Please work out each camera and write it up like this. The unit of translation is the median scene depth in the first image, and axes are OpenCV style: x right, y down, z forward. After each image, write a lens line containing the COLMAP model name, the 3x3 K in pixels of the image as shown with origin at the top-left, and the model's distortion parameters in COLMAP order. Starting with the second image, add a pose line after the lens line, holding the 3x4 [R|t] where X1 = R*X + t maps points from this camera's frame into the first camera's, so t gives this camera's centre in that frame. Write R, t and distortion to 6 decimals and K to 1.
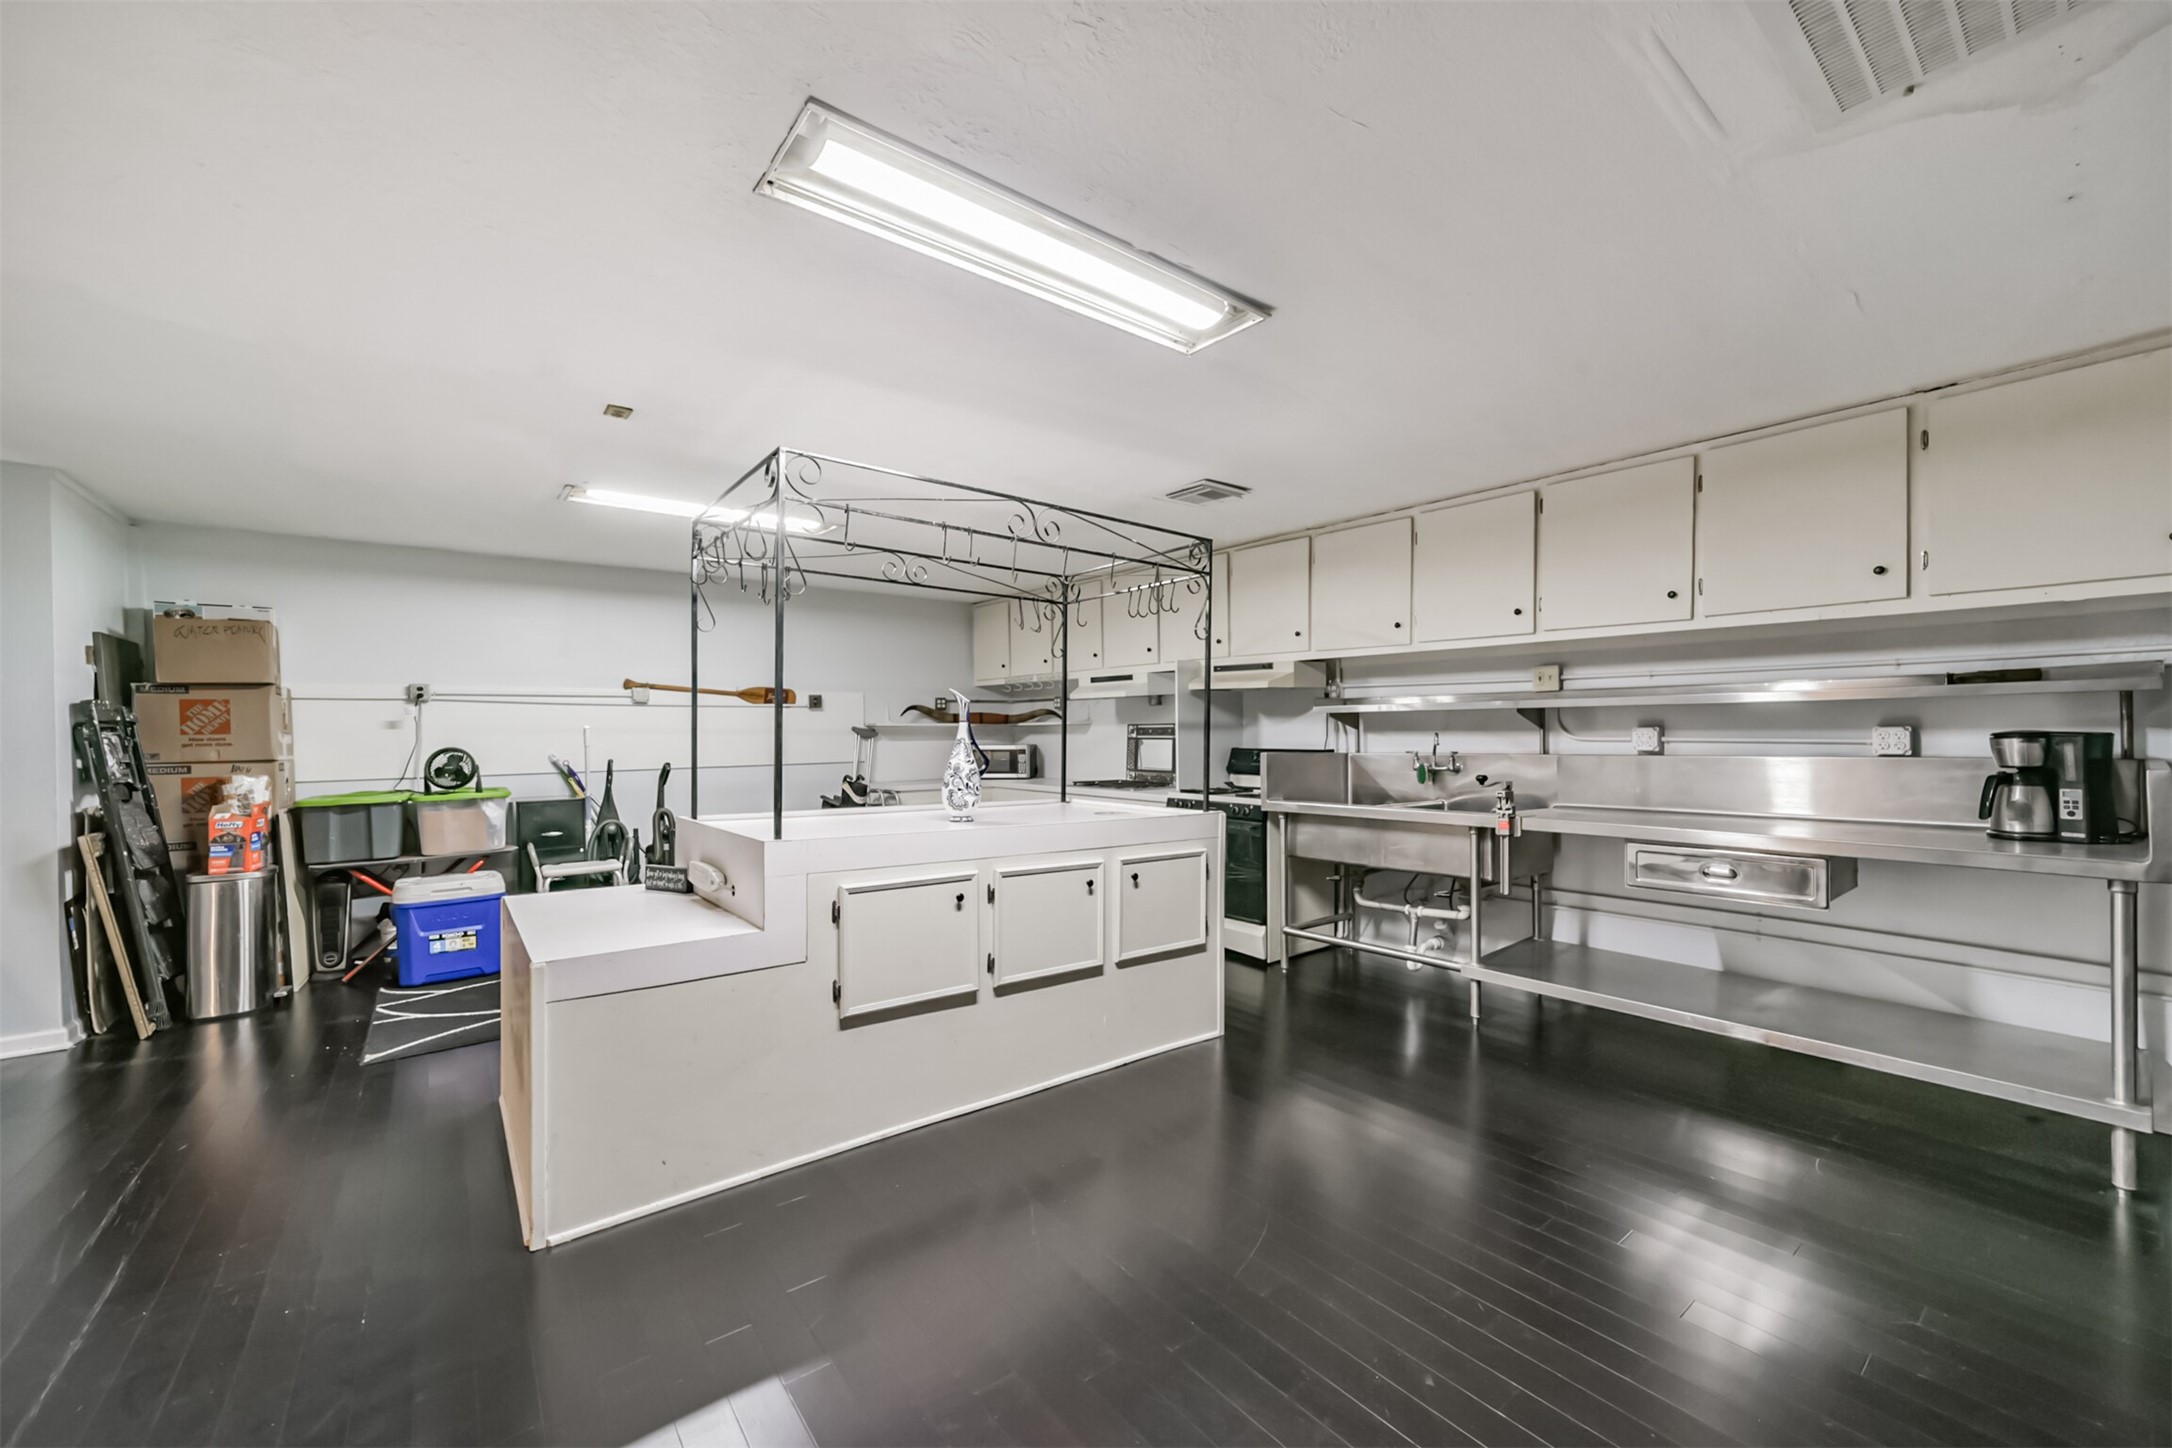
lens RADIAL K [[846.6, 0, 1091.9], [0, 846.6, 736.6], [0, 0, 1]] dist [-0.027014, 0.010874]
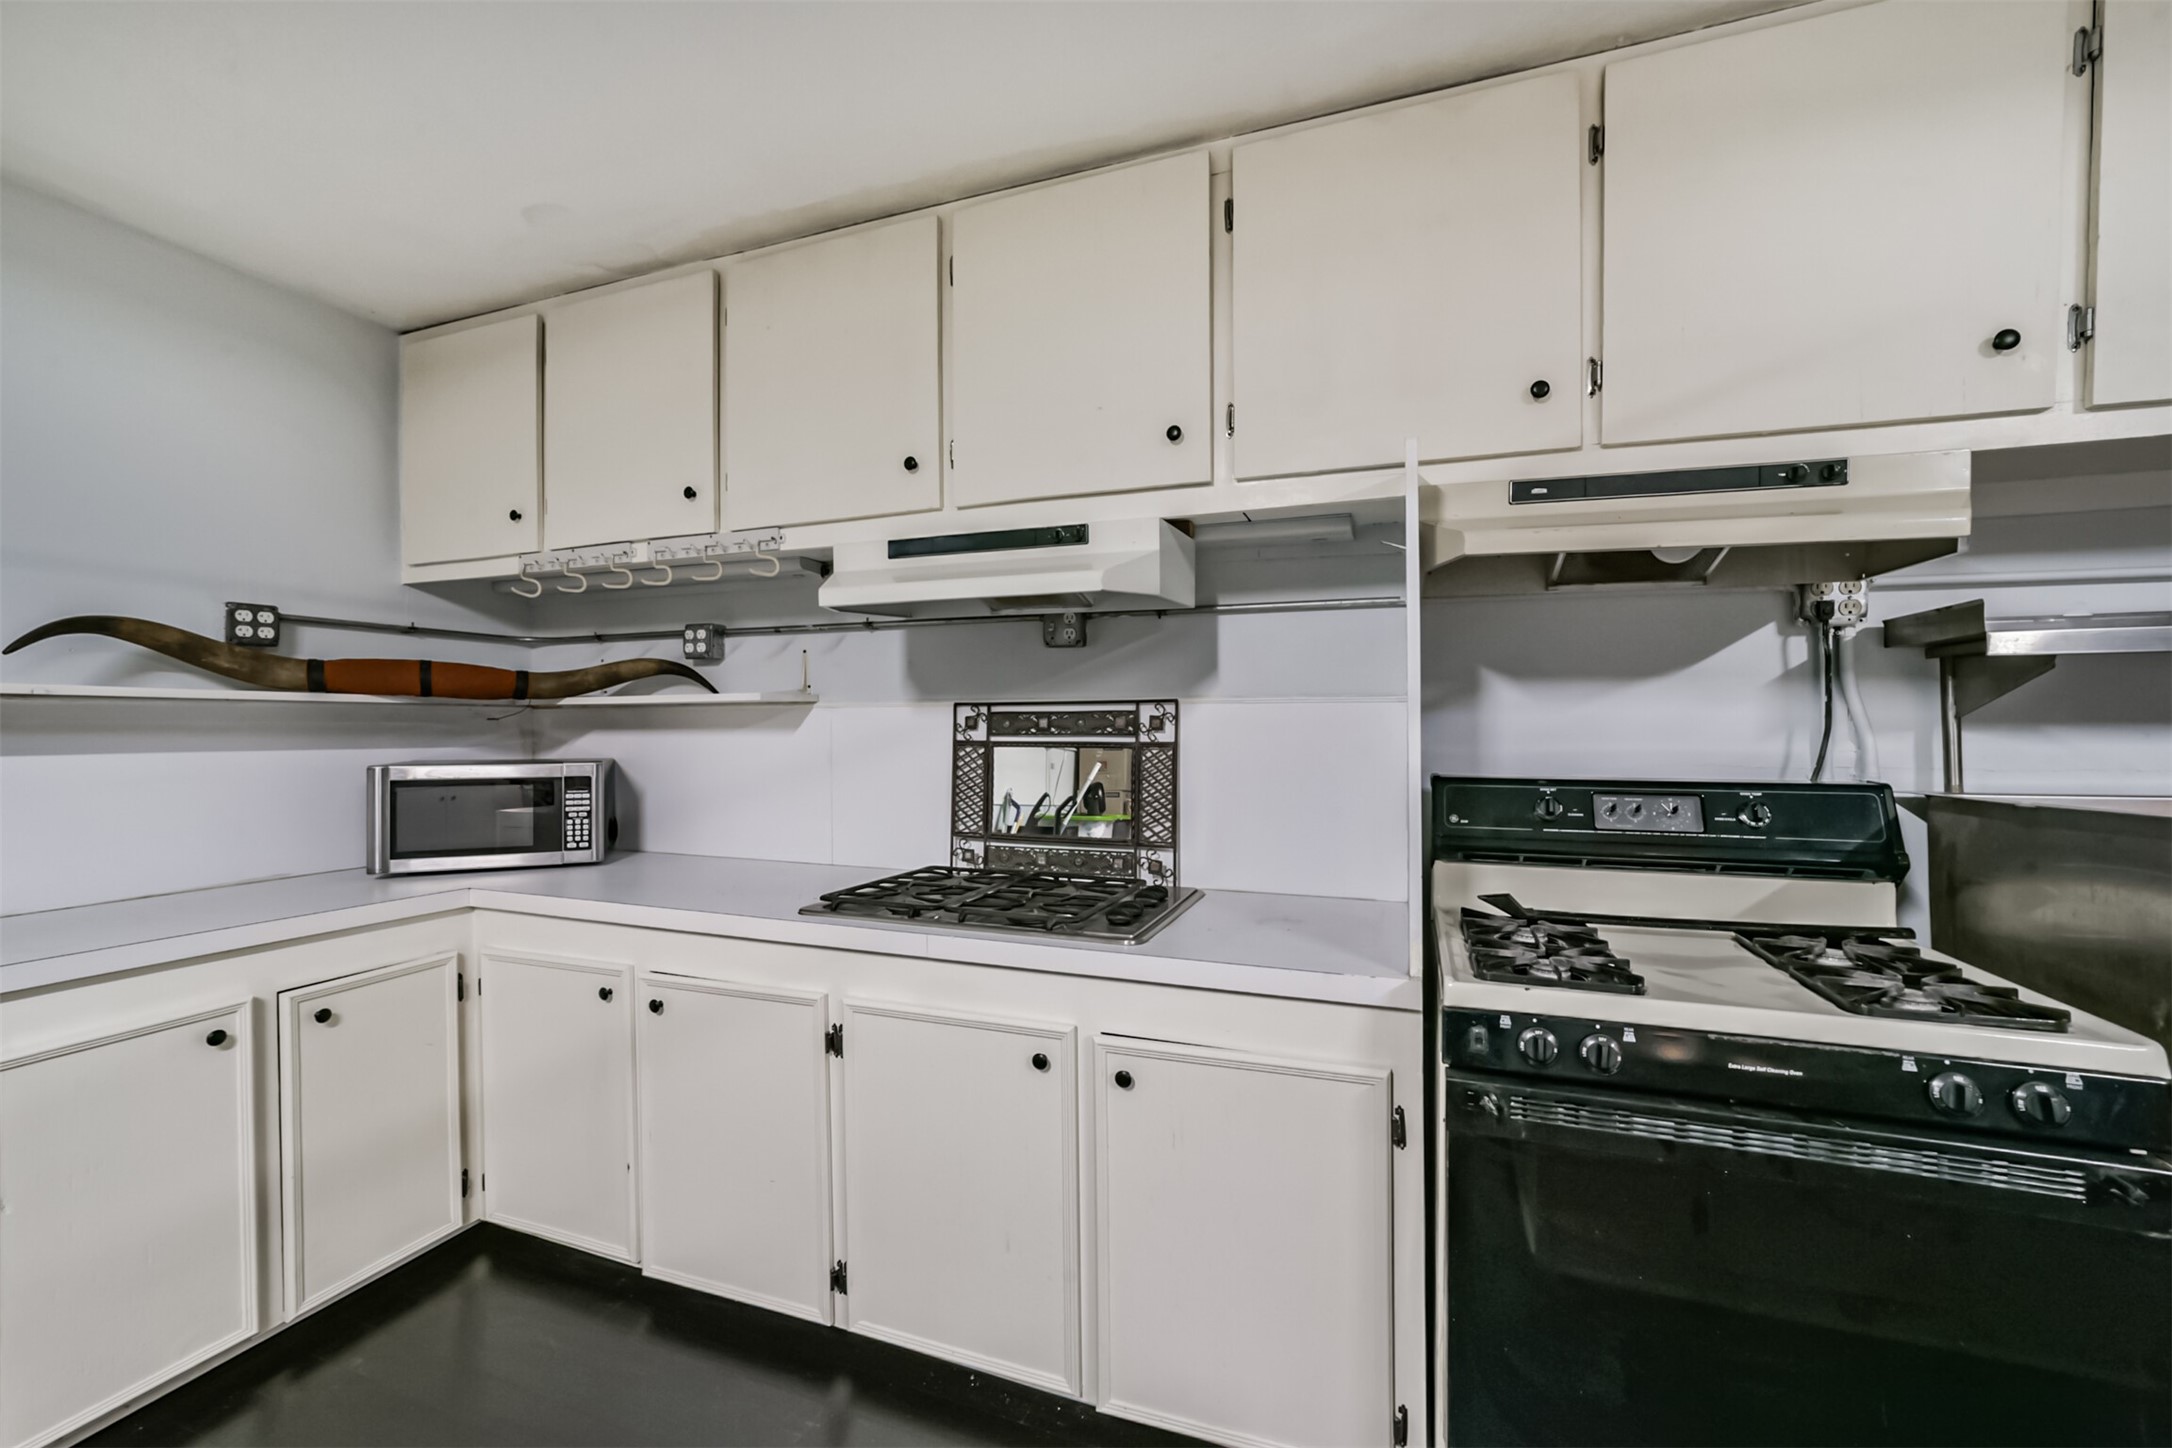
lens RADIAL K [[845.3, 0, 1071.4], [0, 845.3, 729.6], [0, 0, 1]] dist [-0.022957, 0.007723]
pose [[0.856416, 0.004153, 0.516270, -0.150637], [-0.001662, 0.999985, -0.005288, -0.002920], [-0.516284, 0.003671, 0.856410, 1.075061]]
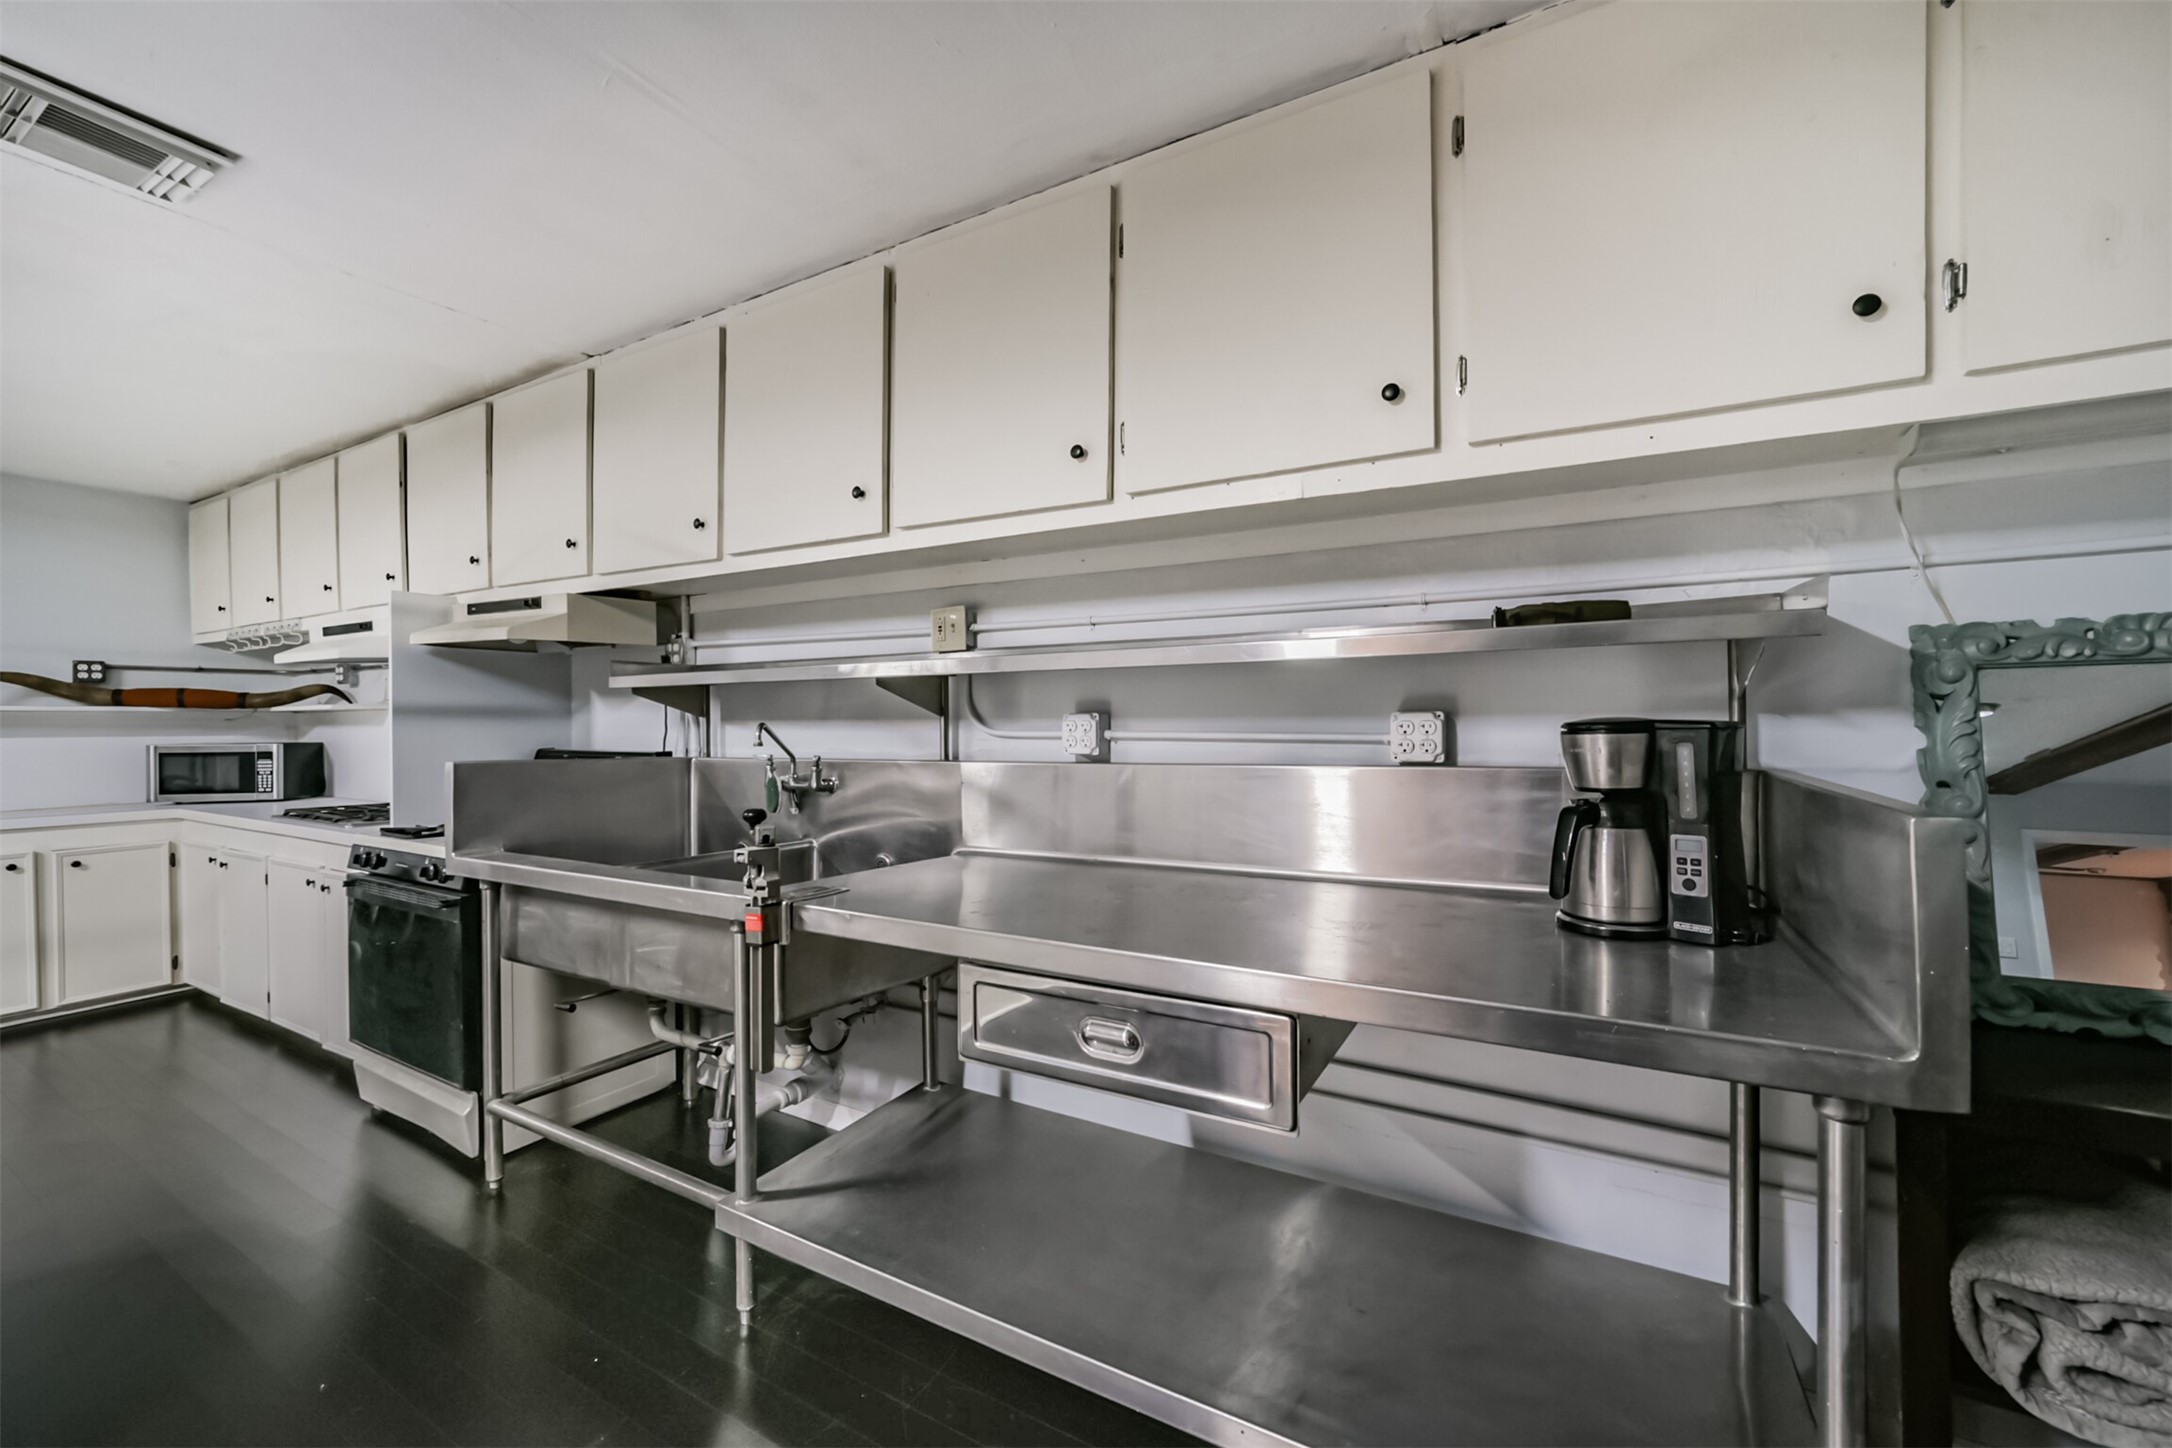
lens RADIAL K [[843.9, 0, 1101.6], [0, 843.9, 728.9], [0, 0, 1]] dist [-0.003245, 0.000403]
pose [[0.926709, -0.001724, 0.375776, 0.409332], [0.001359, 0.999998, 0.001235, -0.001012], [-0.375777, -0.000634, 0.926710, 0.411780]]
